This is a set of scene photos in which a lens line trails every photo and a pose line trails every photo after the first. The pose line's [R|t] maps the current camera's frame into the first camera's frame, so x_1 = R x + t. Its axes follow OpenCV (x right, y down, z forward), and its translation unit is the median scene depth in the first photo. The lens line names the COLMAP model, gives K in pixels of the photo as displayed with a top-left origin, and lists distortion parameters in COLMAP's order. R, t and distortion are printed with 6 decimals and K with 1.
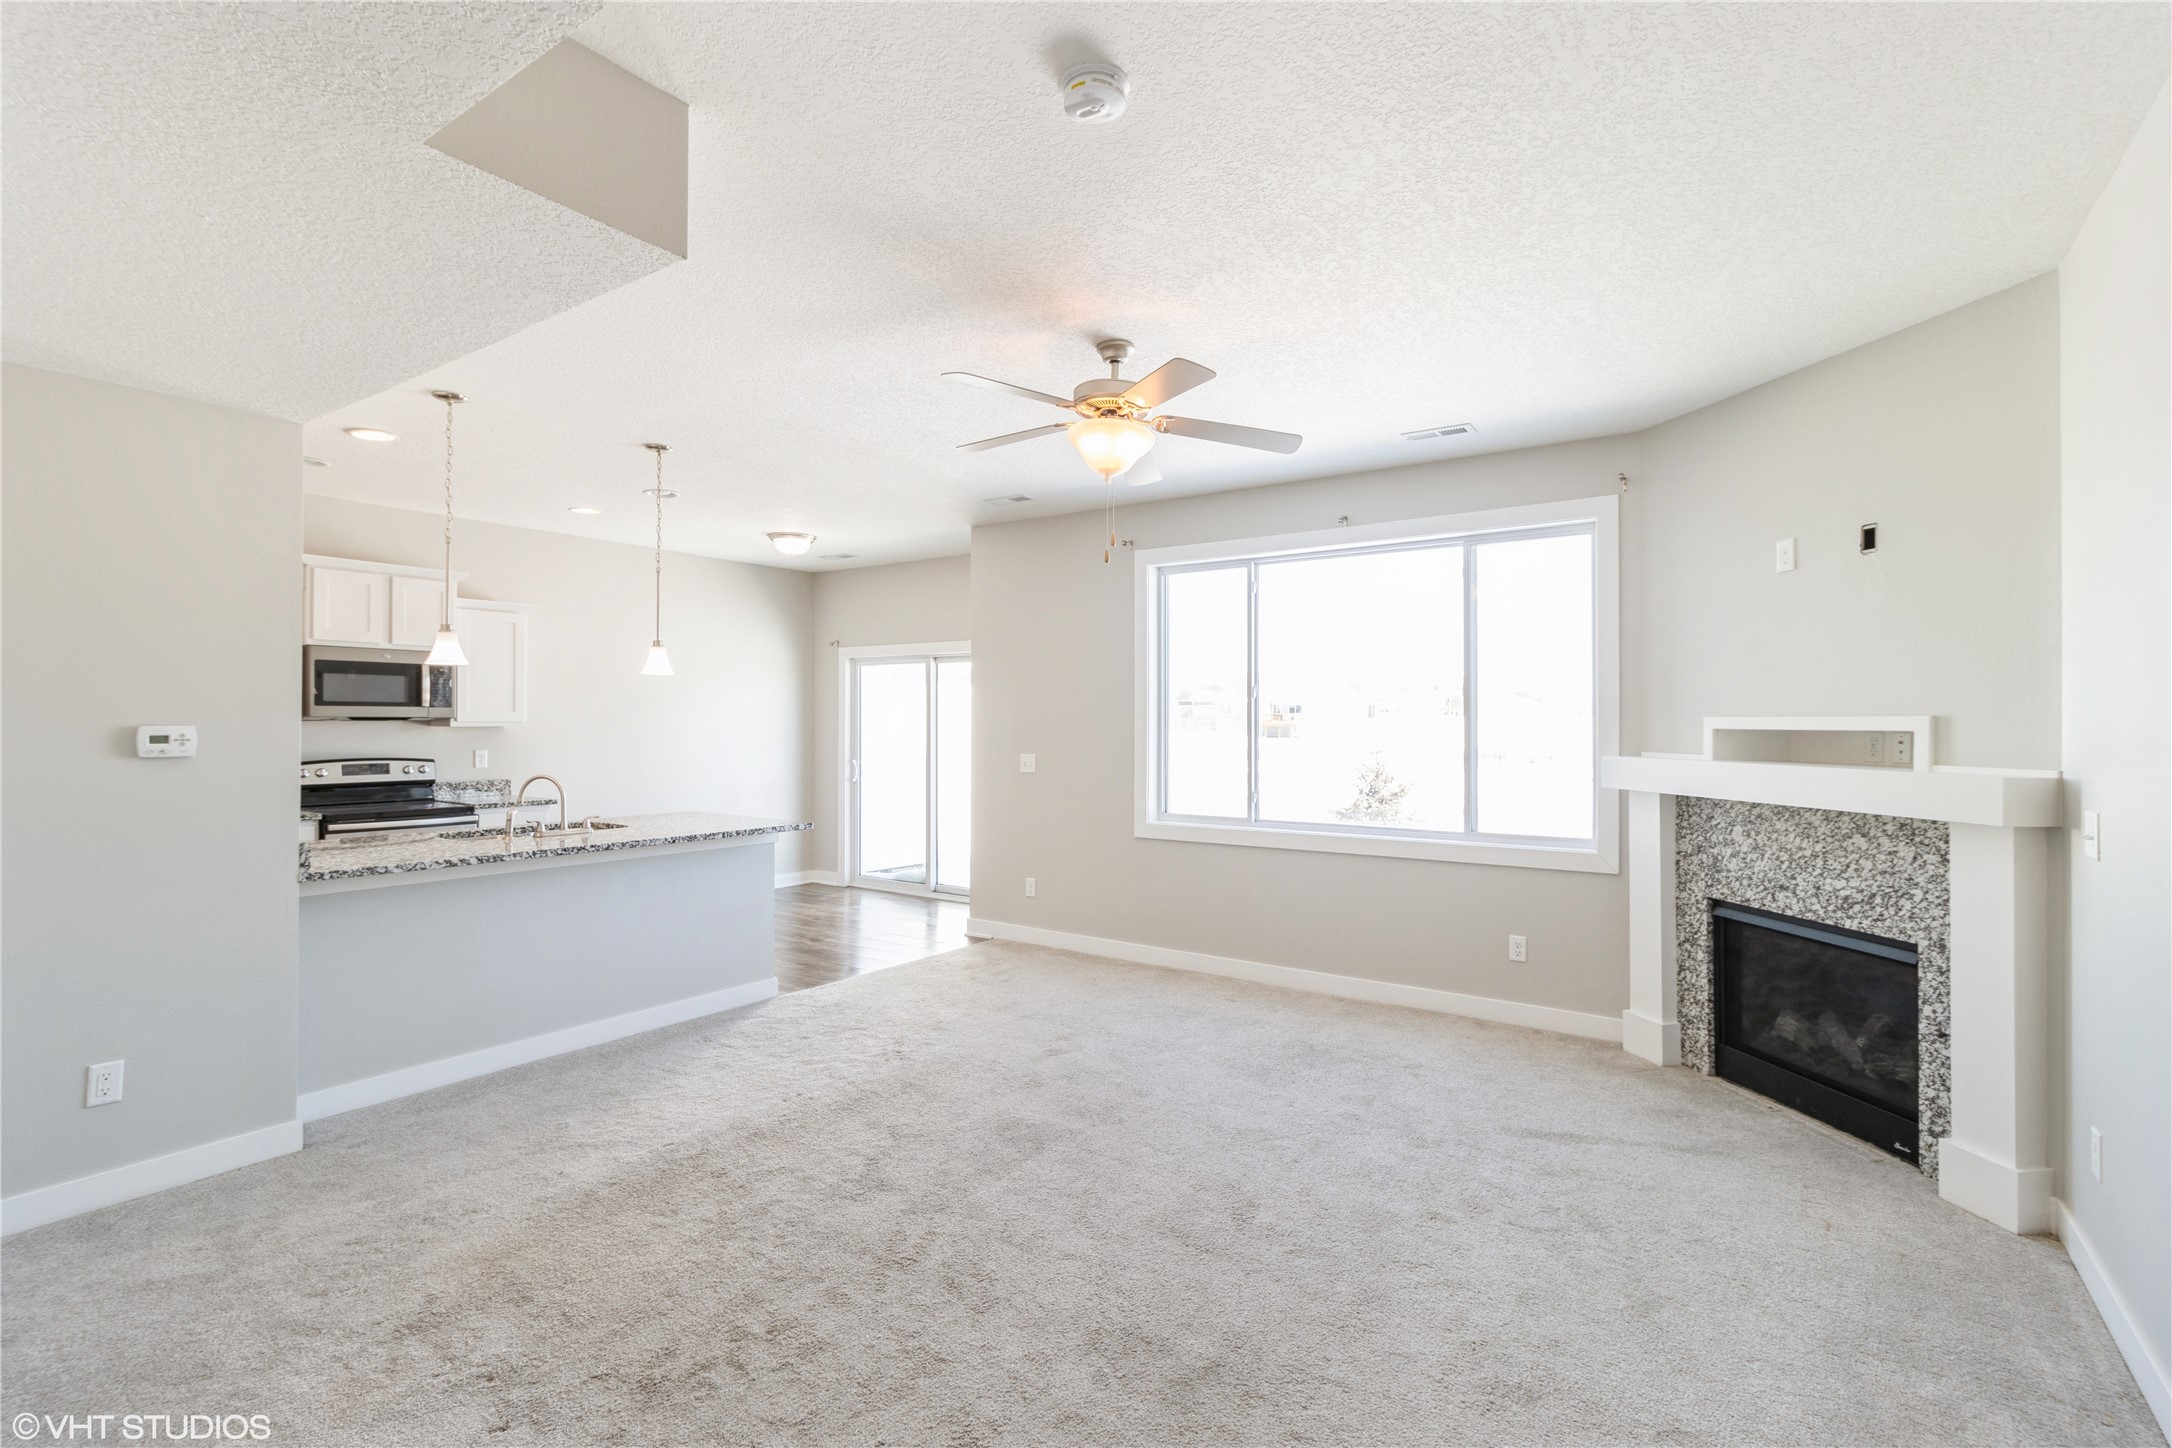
lens RADIAL K [[1009.0, 0, 1070.3], [0, 1009.0, 719.1], [0, 0, 1]] dist [-0.002432, 0.001637]
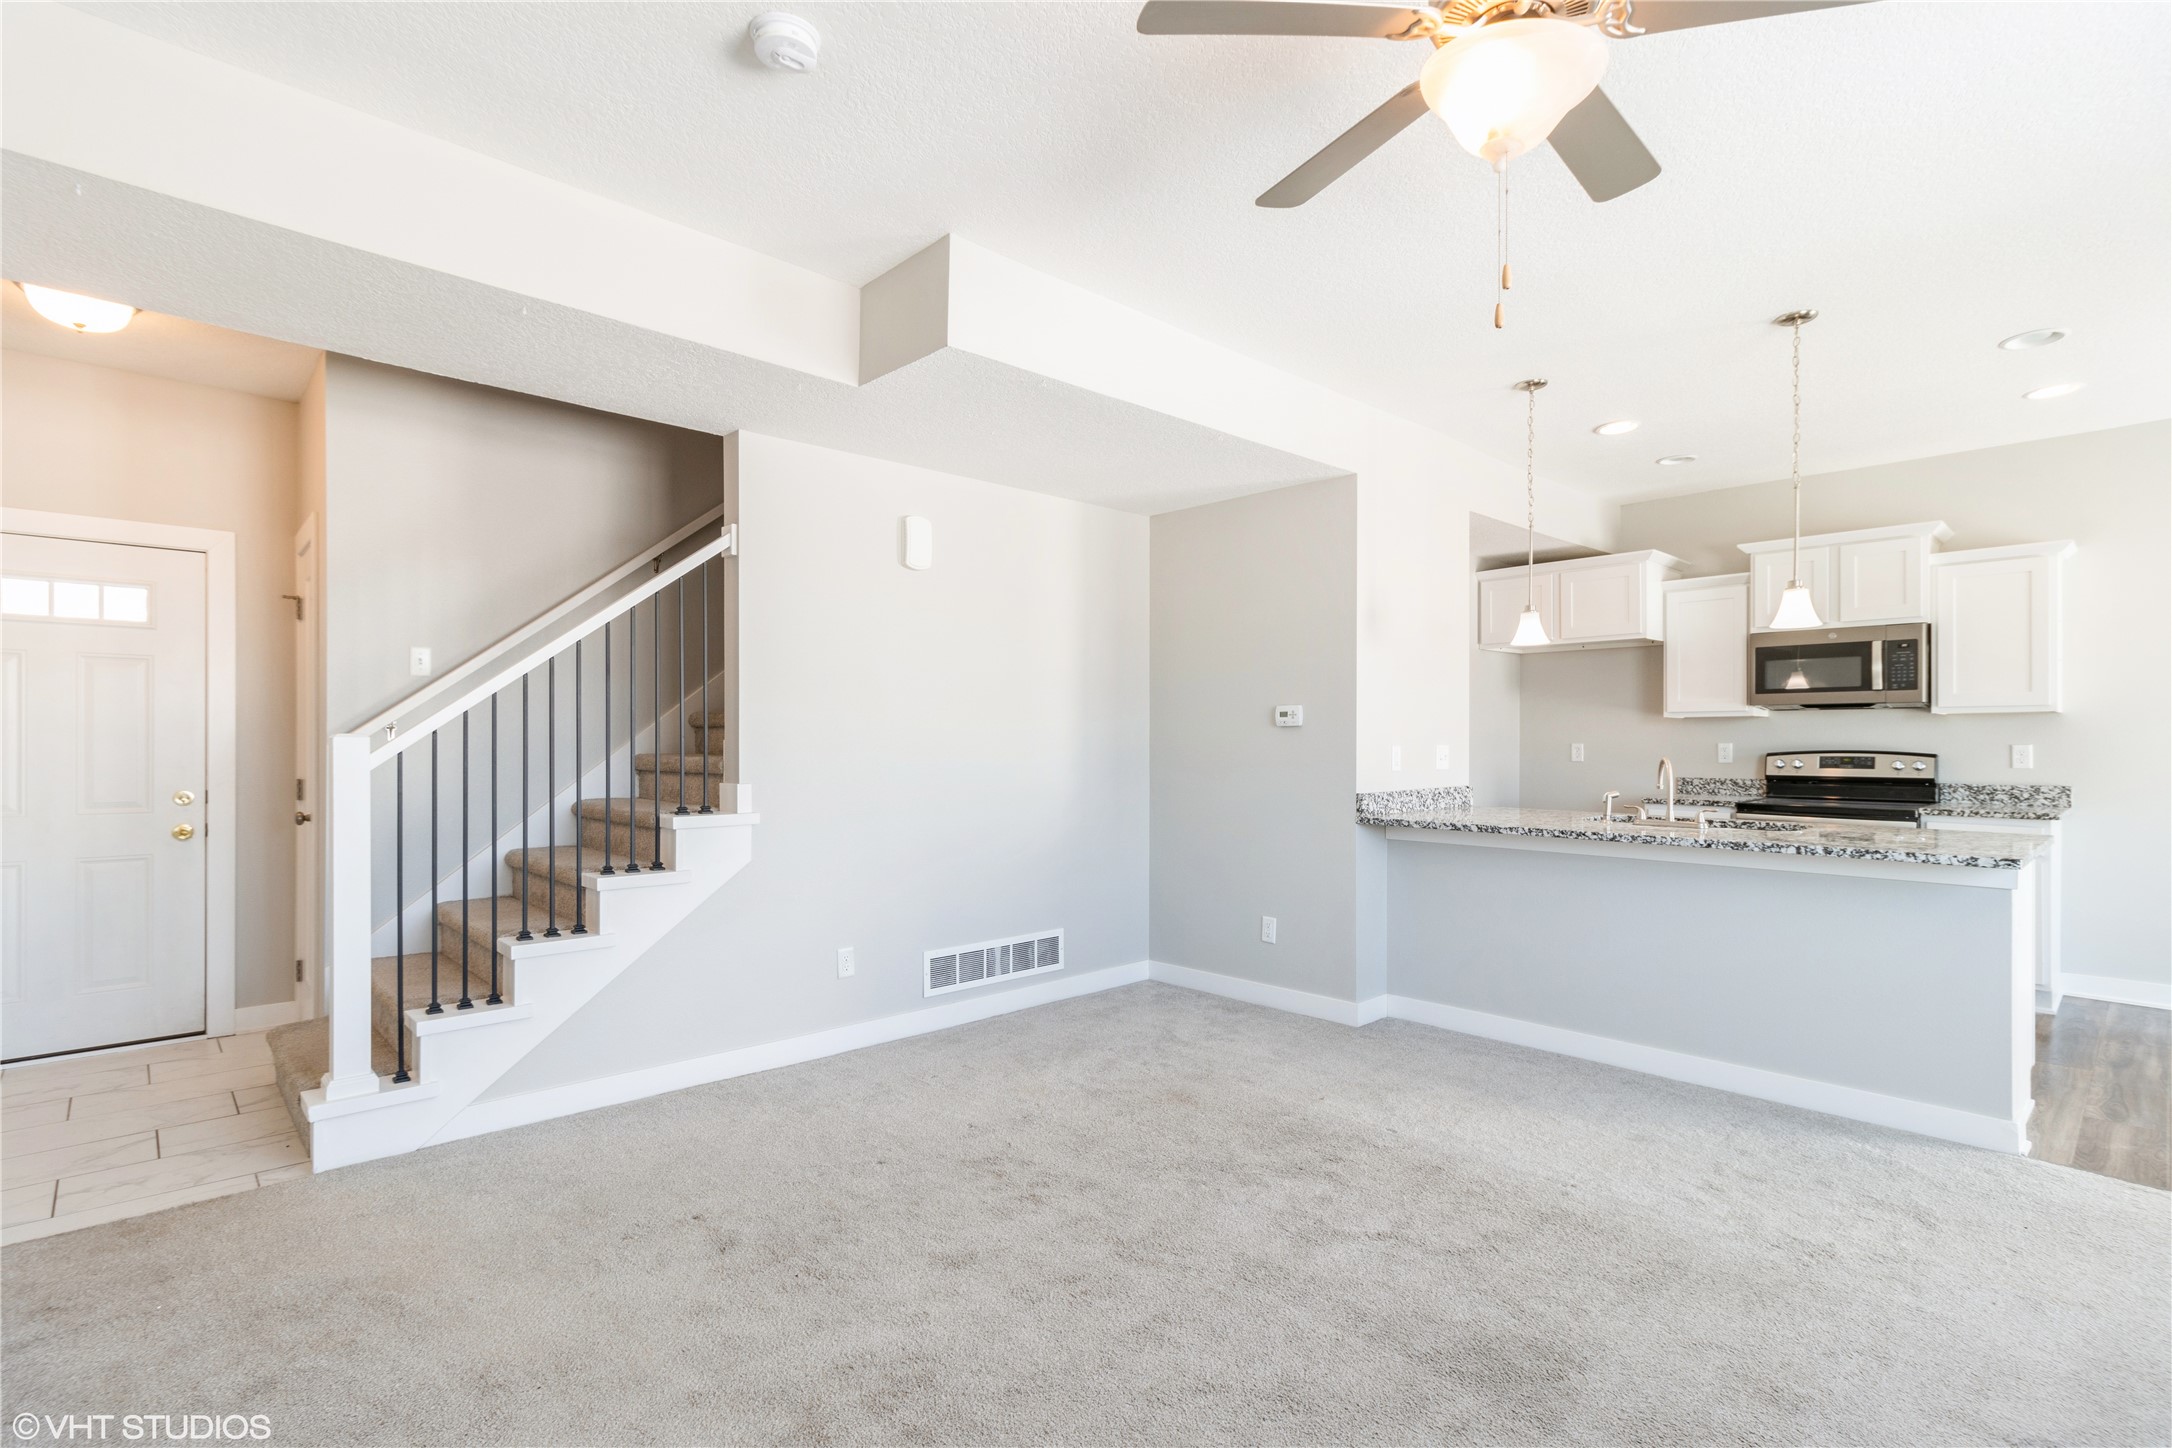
lens RADIAL K [[1009.0, 0, 1082.1], [0, 1009.0, 742.7], [0, 0, 1]] dist [-0.002432, 0.001637]
pose [[-0.198347, -0.001537, -0.980131, 0.465158], [0.001138, 0.999998, -0.001798, 0.046319], [0.980131, -0.001472, -0.198344, 0.712869]]
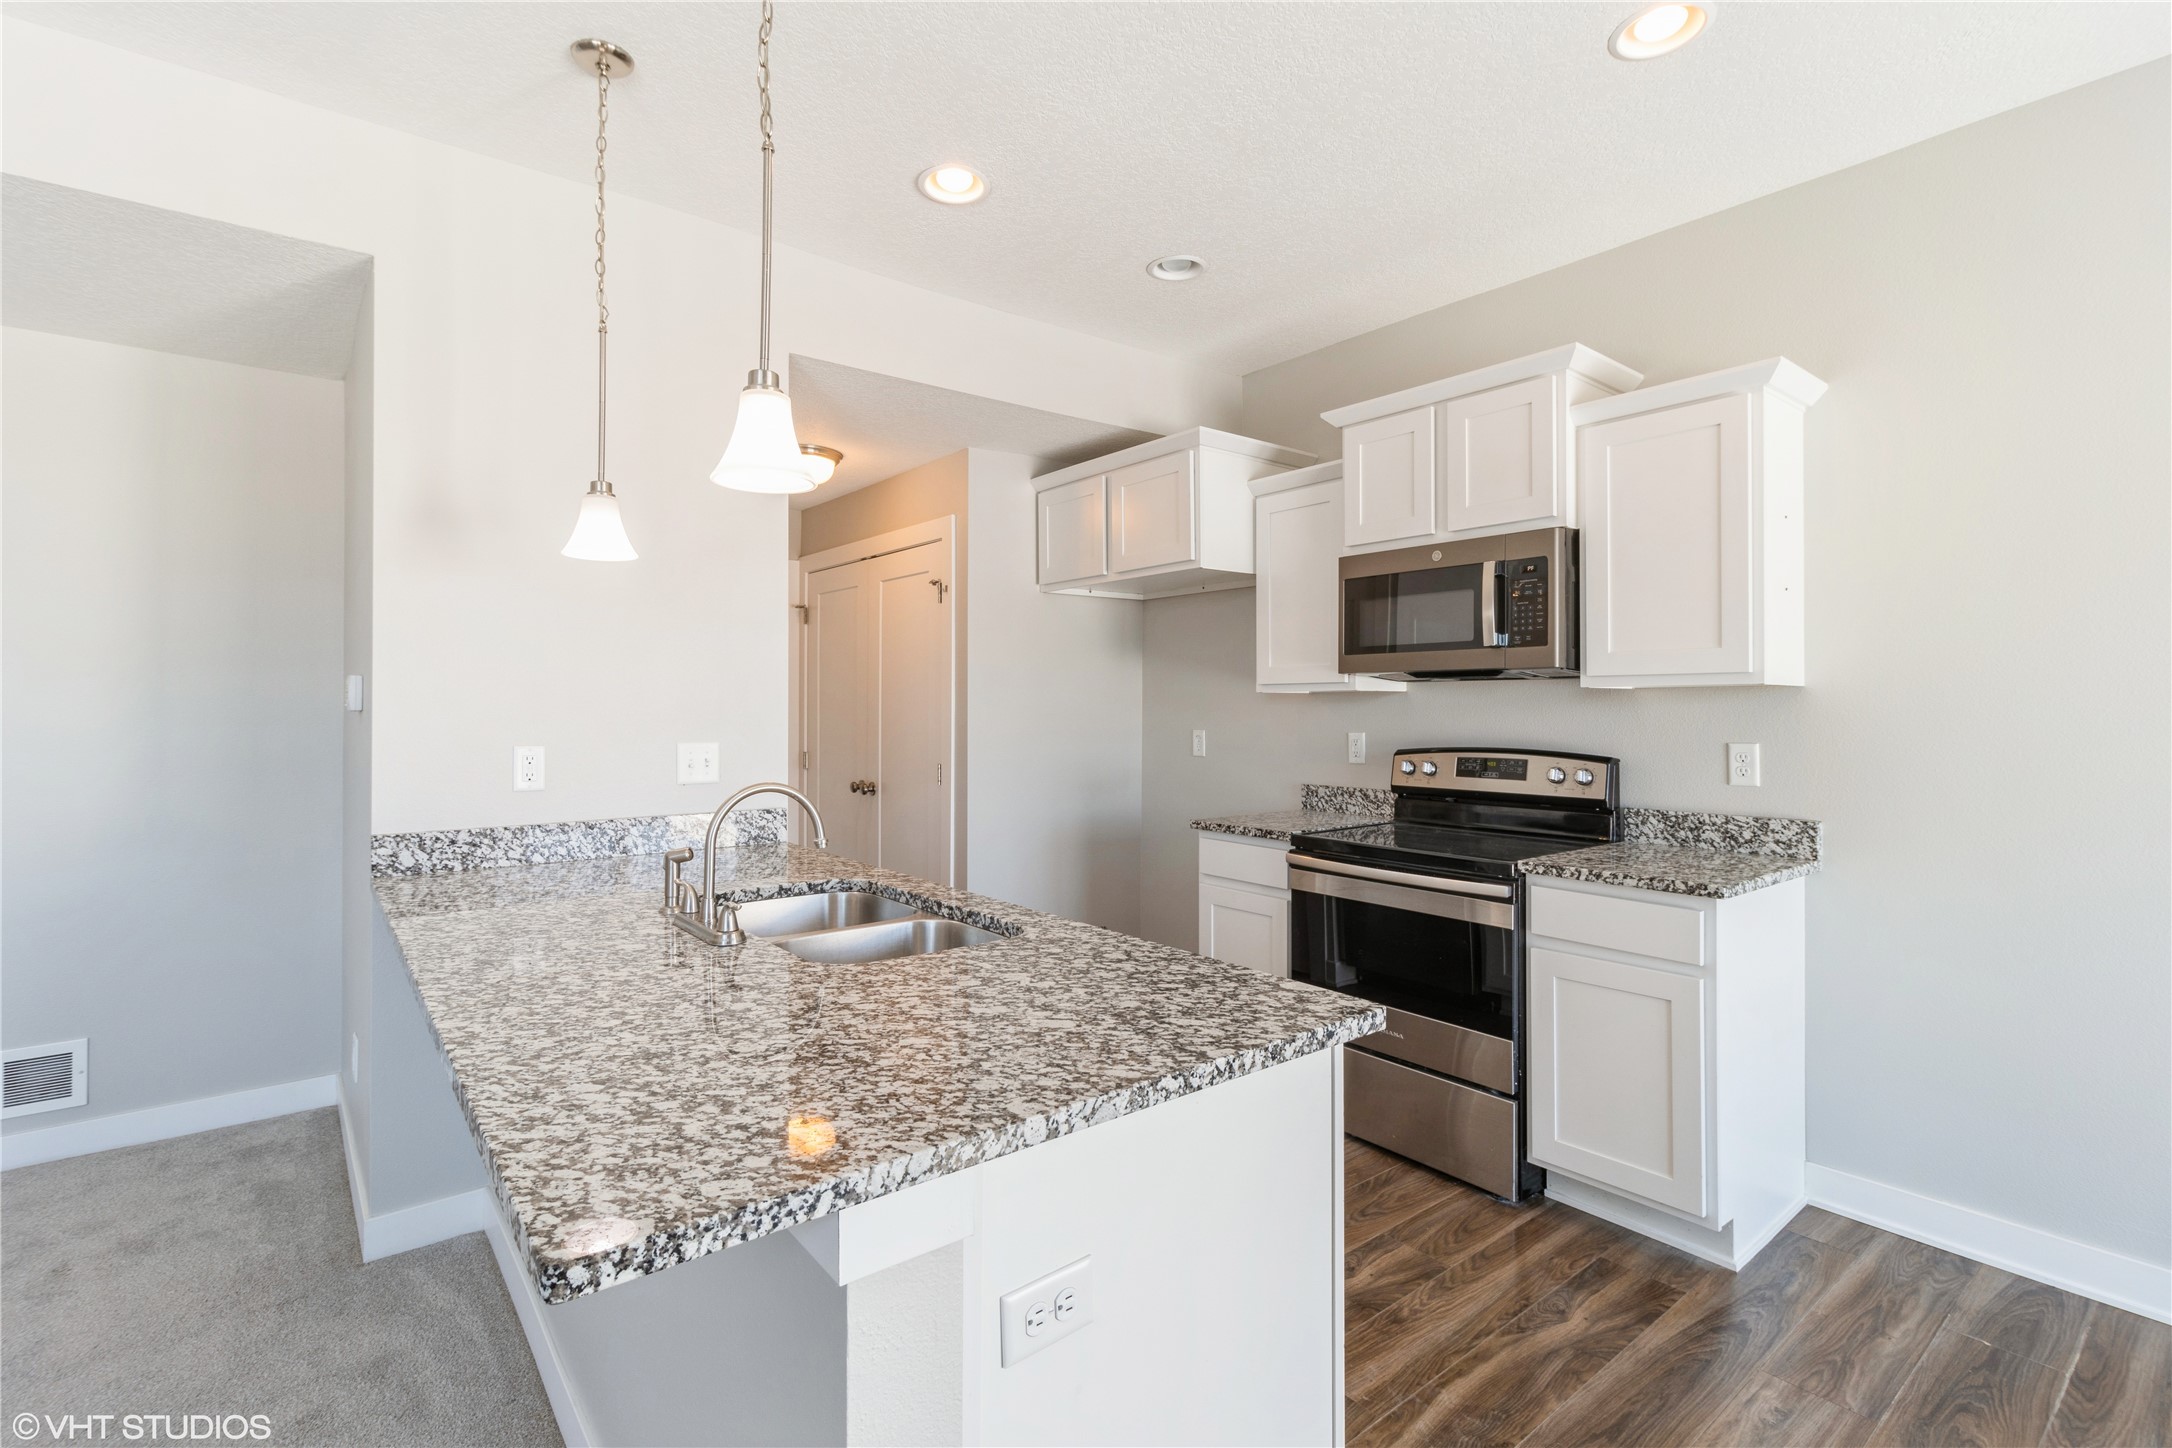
lens RADIAL K [[1009.0, 0, 1076.4], [0, 1009.0, 701.6], [0, 0, 1]] dist [-0.002432, 0.001637]
pose [[-0.268272, -0.010351, -0.963288, -0.158808], [-0.000328, 0.999943, -0.010654, 0.027728], [0.963343, -0.002542, -0.268260, 1.314555]]
